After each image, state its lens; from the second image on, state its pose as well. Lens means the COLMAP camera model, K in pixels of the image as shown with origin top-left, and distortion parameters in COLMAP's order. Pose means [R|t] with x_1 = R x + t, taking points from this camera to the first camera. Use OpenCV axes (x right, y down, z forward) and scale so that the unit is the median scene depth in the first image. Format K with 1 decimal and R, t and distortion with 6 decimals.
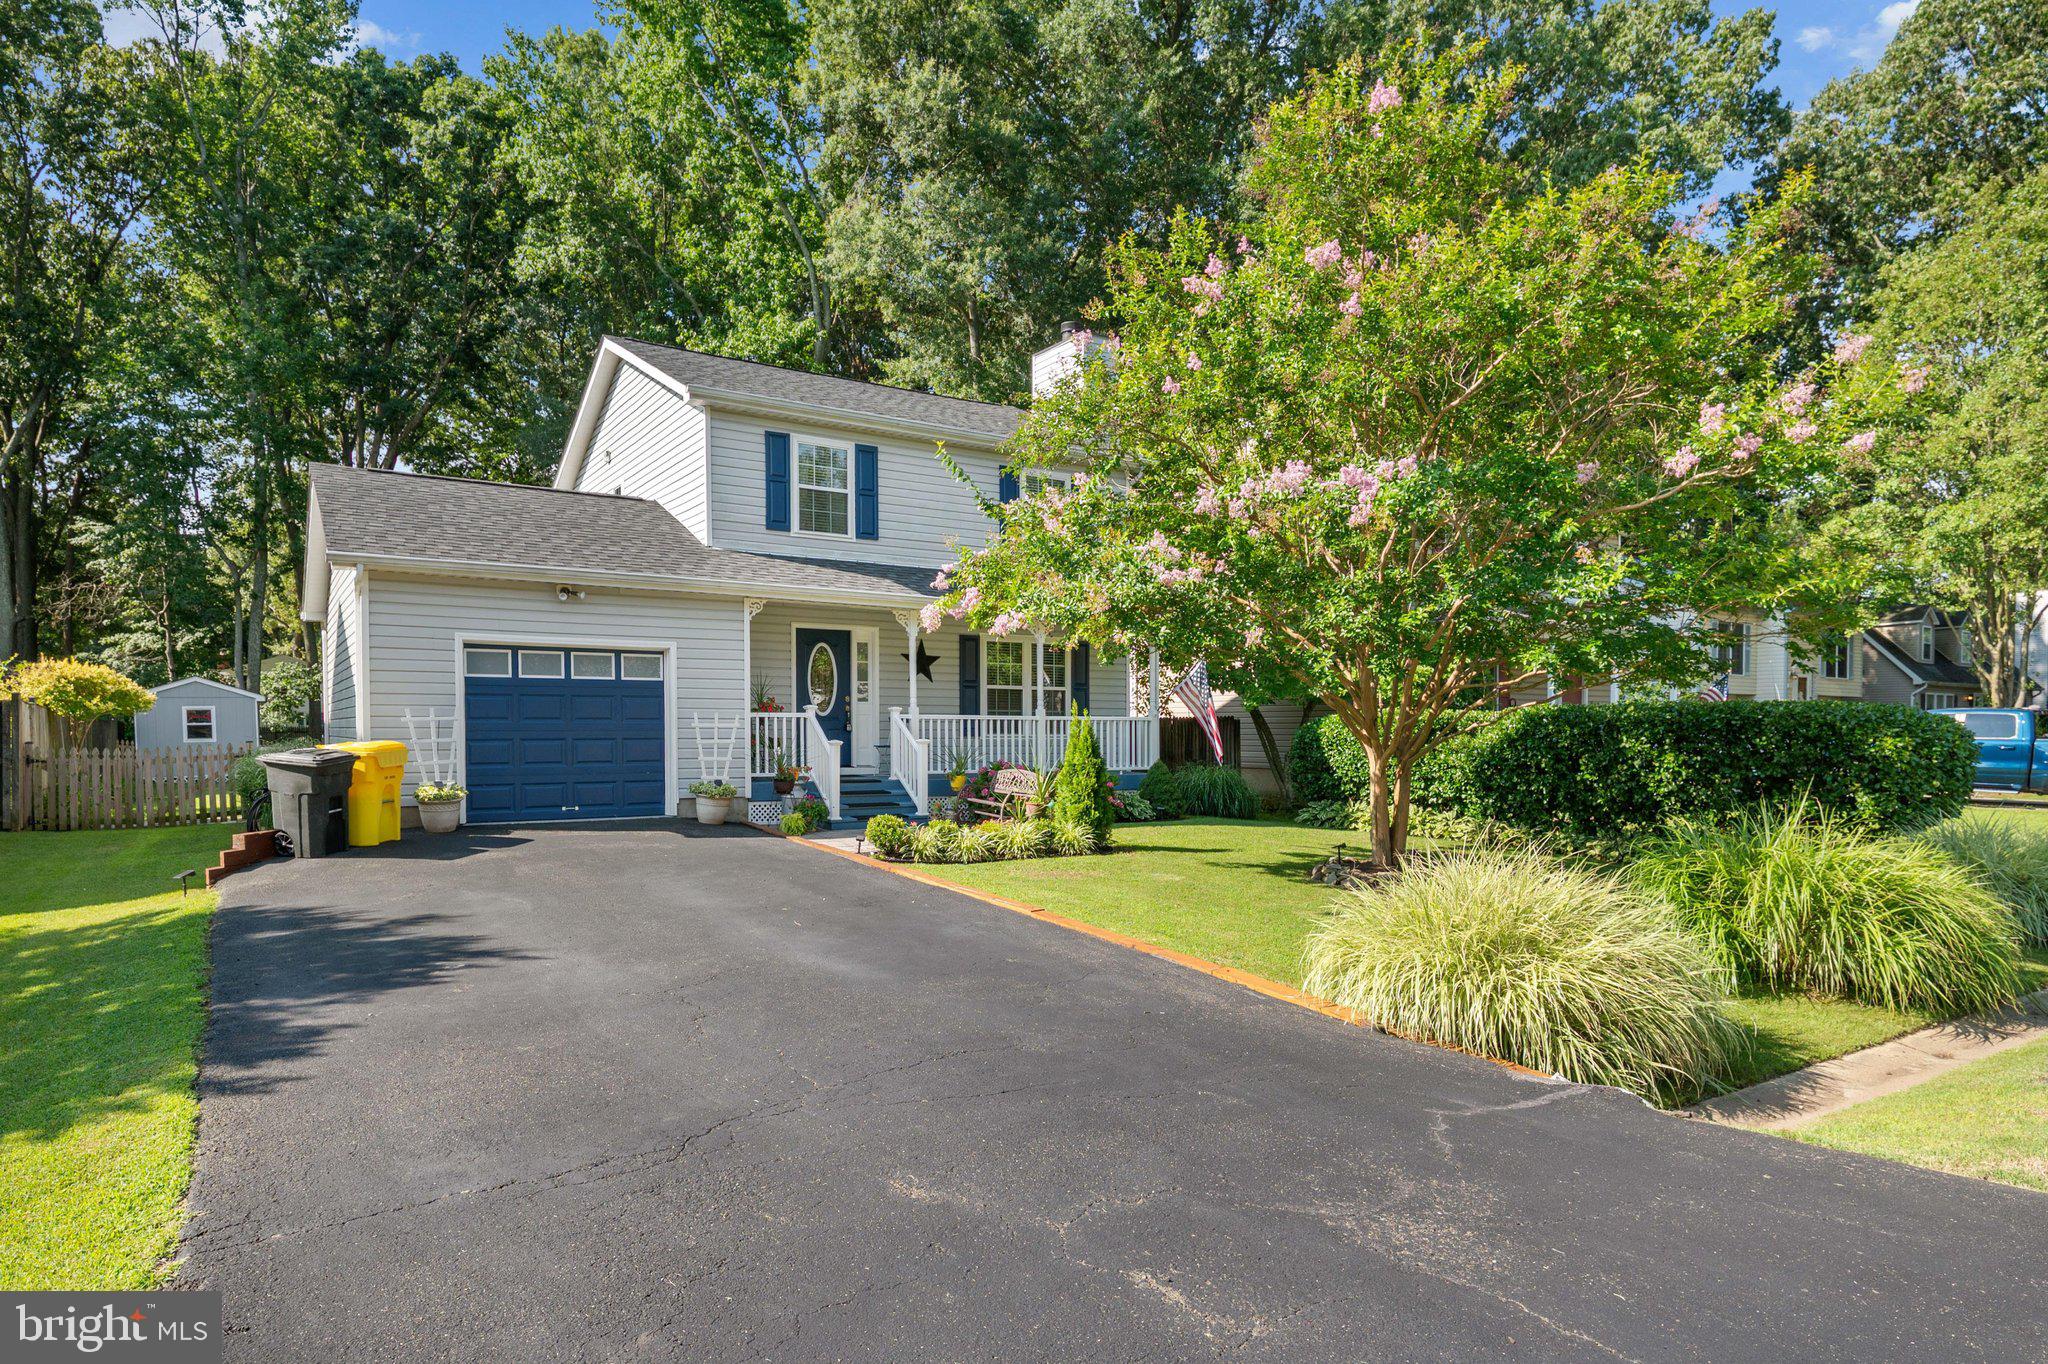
lens RADIAL K [[1192.7, 0, 1024.3], [0, 1192.7, 766.4], [0, 0, 1]] dist [0.000445, 0.001016]
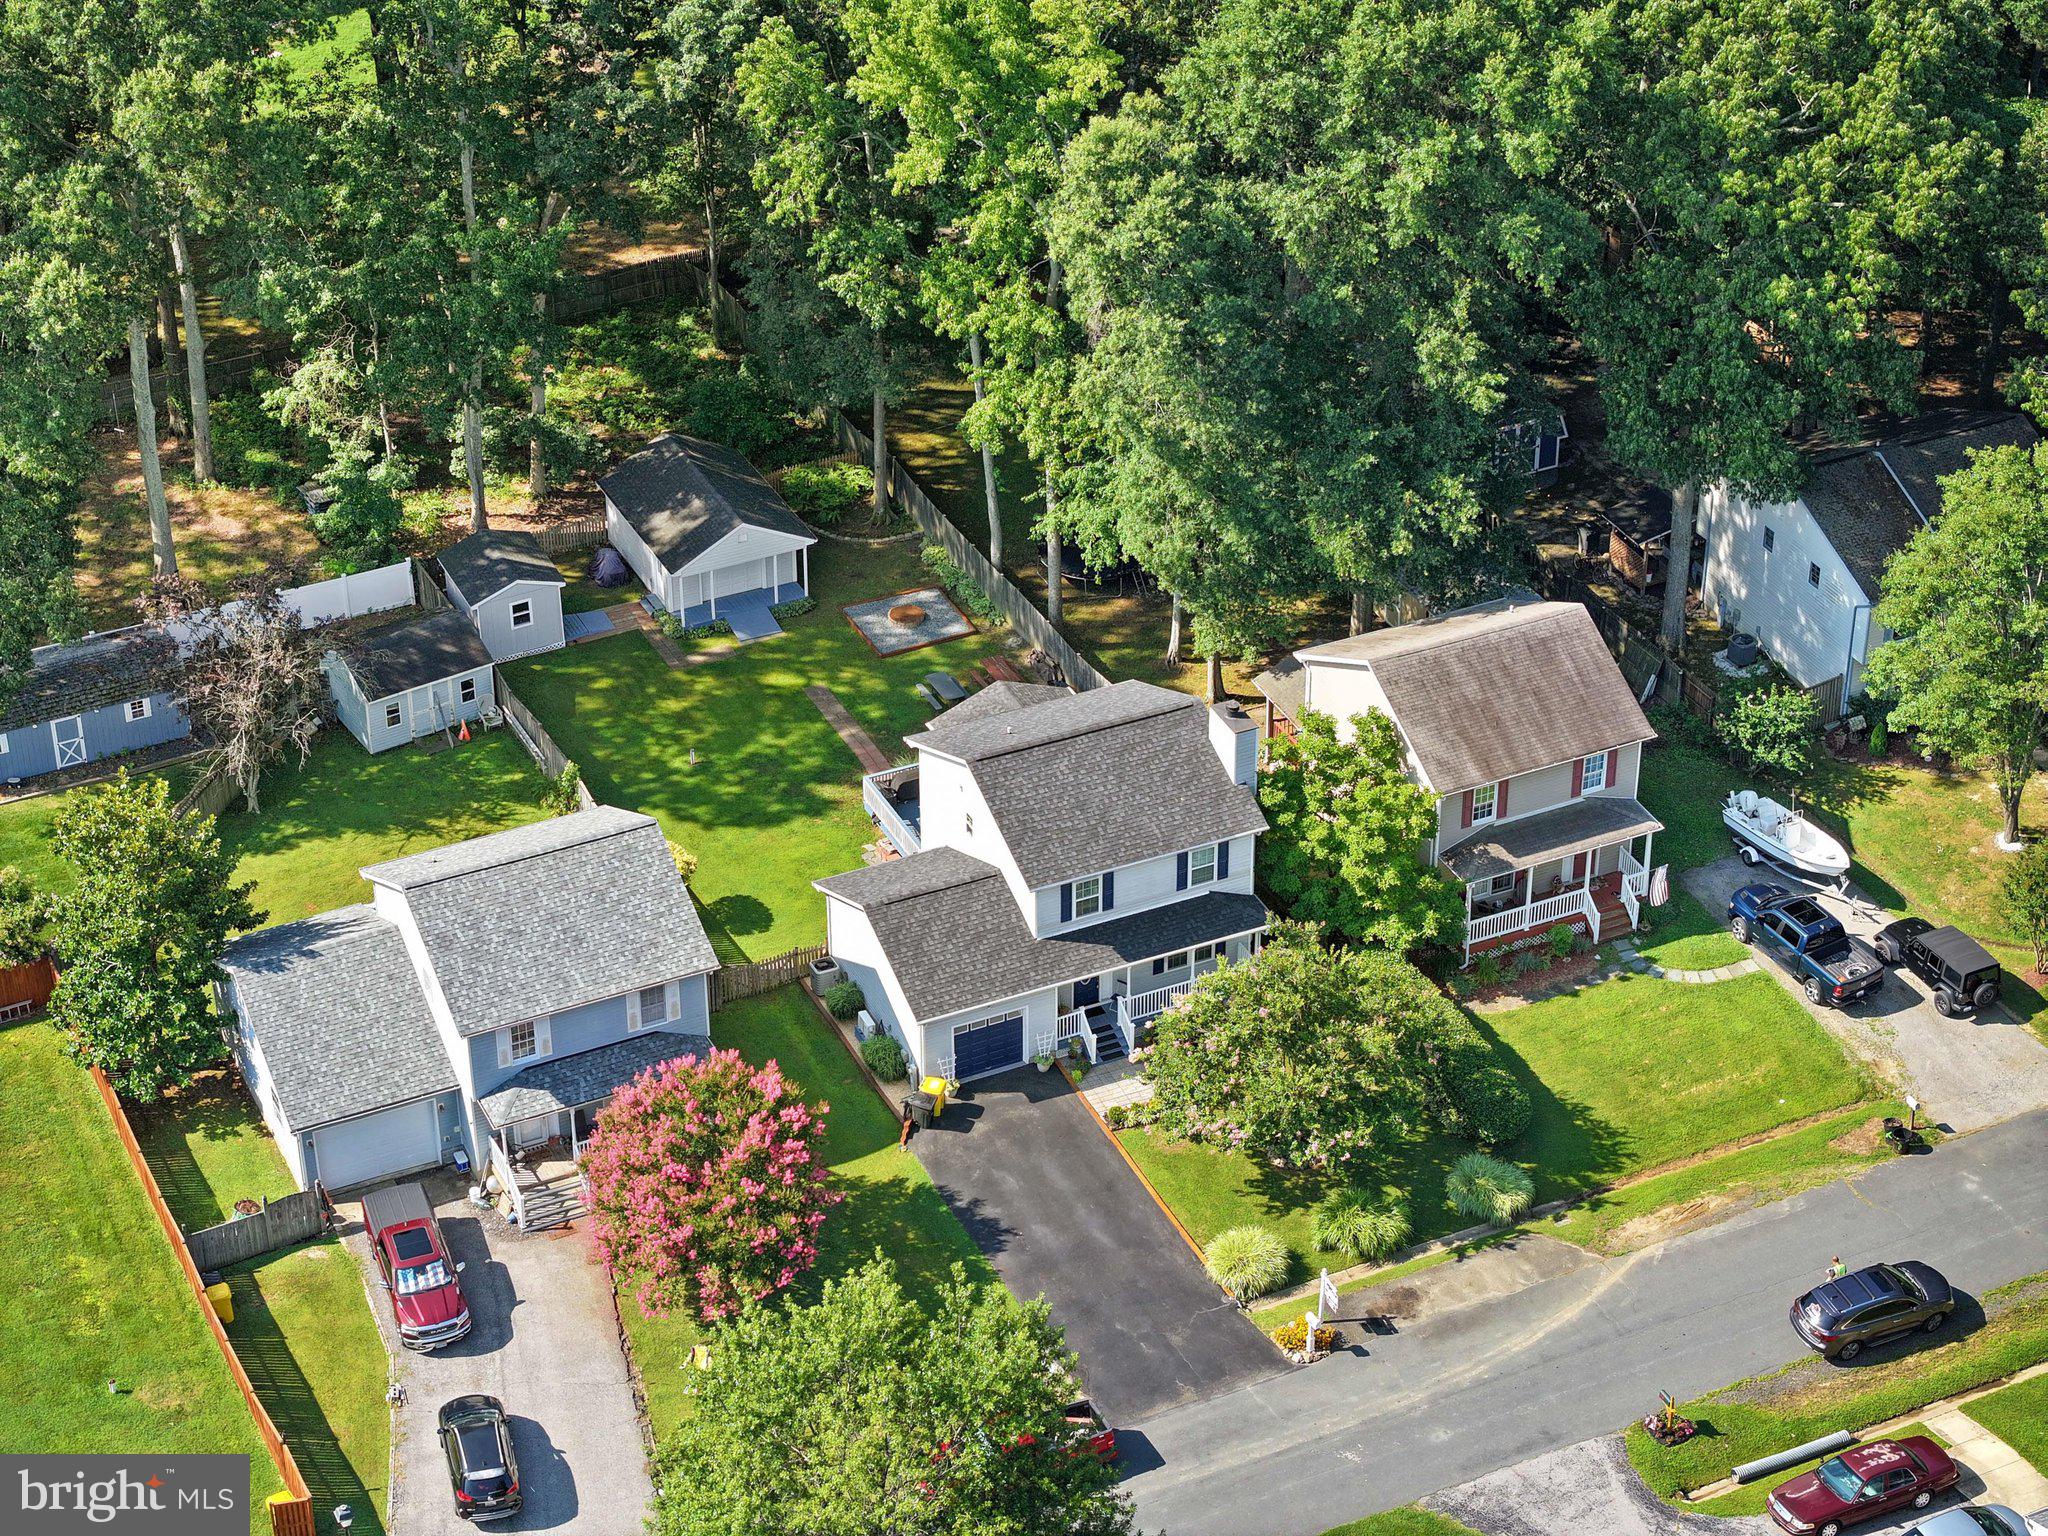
lens RADIAL K [[4106.4, 0, 1000.7], [0, 4106.4, 796.7], [0, 0, 1]] dist [-0.246298, 1.371461]
pose [[0.990054, 0.073009, -0.120261, 0.538973], [0.001585, 0.848965, 0.528447, -4.249308], [0.140679, -0.523382, 0.840405, -5.034072]]
